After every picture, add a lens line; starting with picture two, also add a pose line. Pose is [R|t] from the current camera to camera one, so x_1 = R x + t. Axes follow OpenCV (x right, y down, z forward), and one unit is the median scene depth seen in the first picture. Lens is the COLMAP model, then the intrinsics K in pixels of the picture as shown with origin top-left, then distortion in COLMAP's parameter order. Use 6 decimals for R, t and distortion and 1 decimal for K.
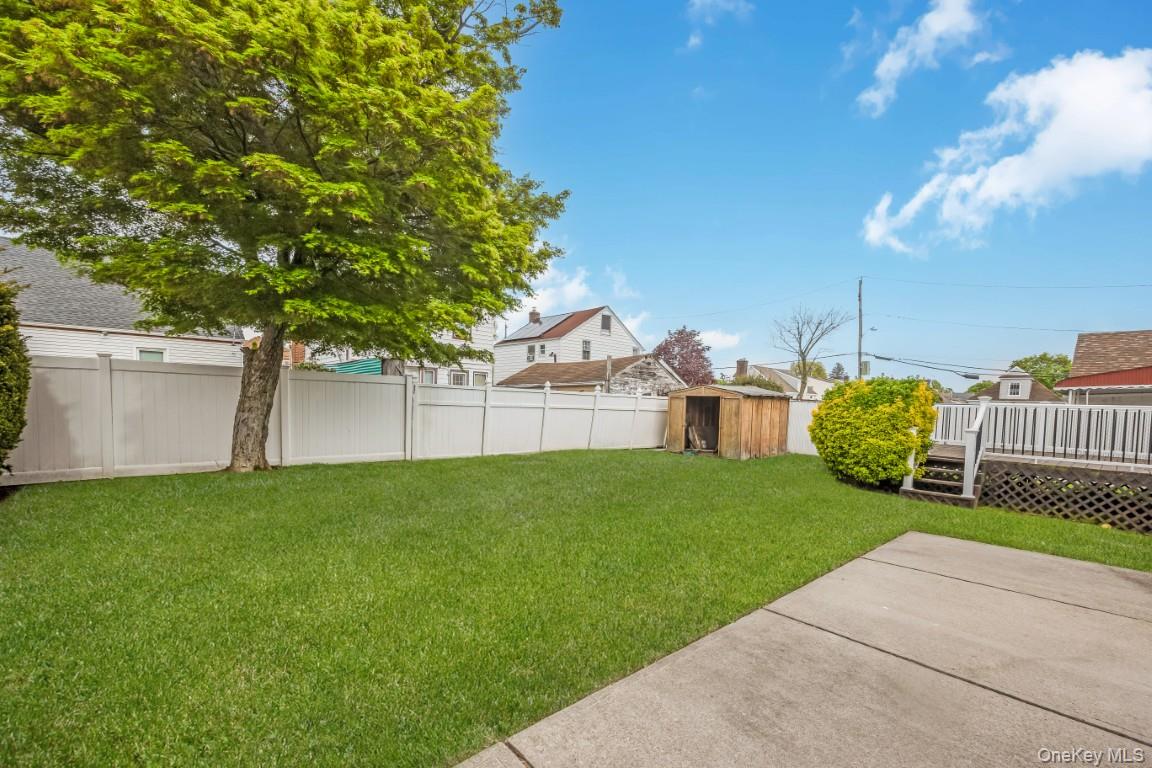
lens RADIAL K [[456.9, 0, 568.0], [0, 456.9, 415.1], [0, 0, 1]] dist [-0.000541, -0.000525]
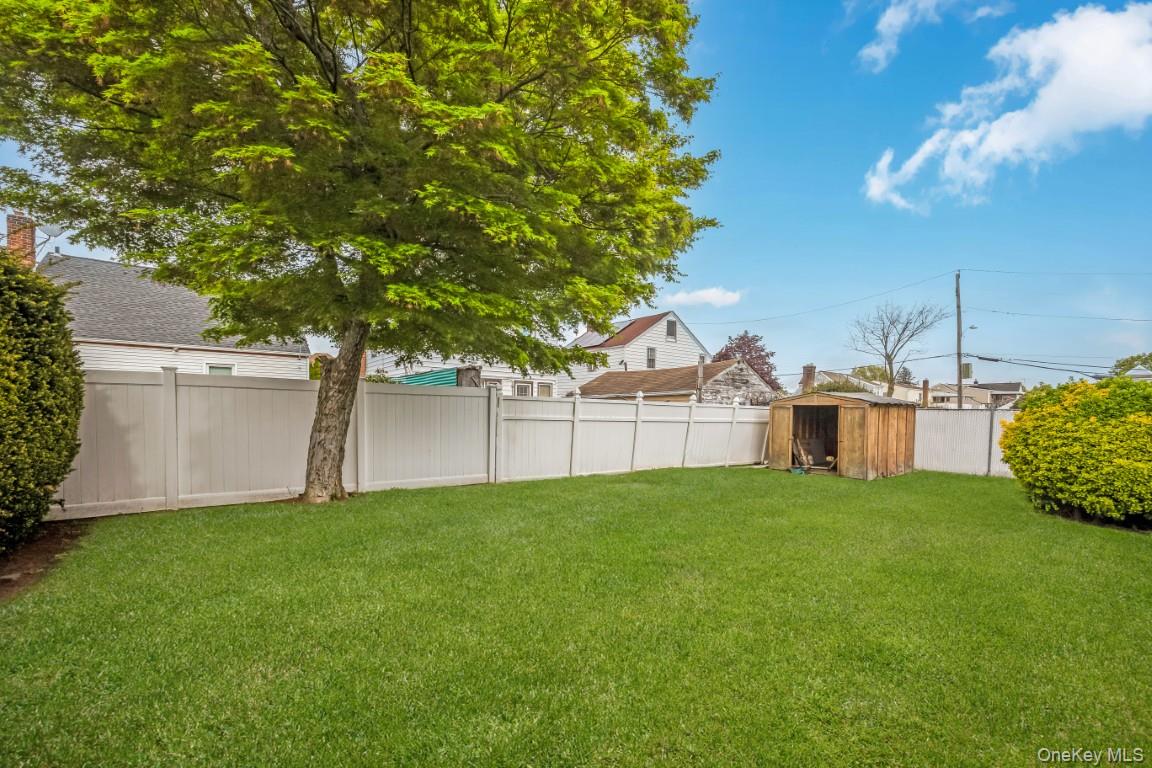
lens RADIAL K [[460.2, 0, 575.9], [0, 460.2, 411.6], [0, 0, 1]] dist [-0.001106, 0.000398]
pose [[0.996603, -0.013449, -0.081248, -0.137604], [0.010906, 0.999439, -0.031661, -0.010213], [0.081628, 0.030667, 0.996191, 0.152593]]
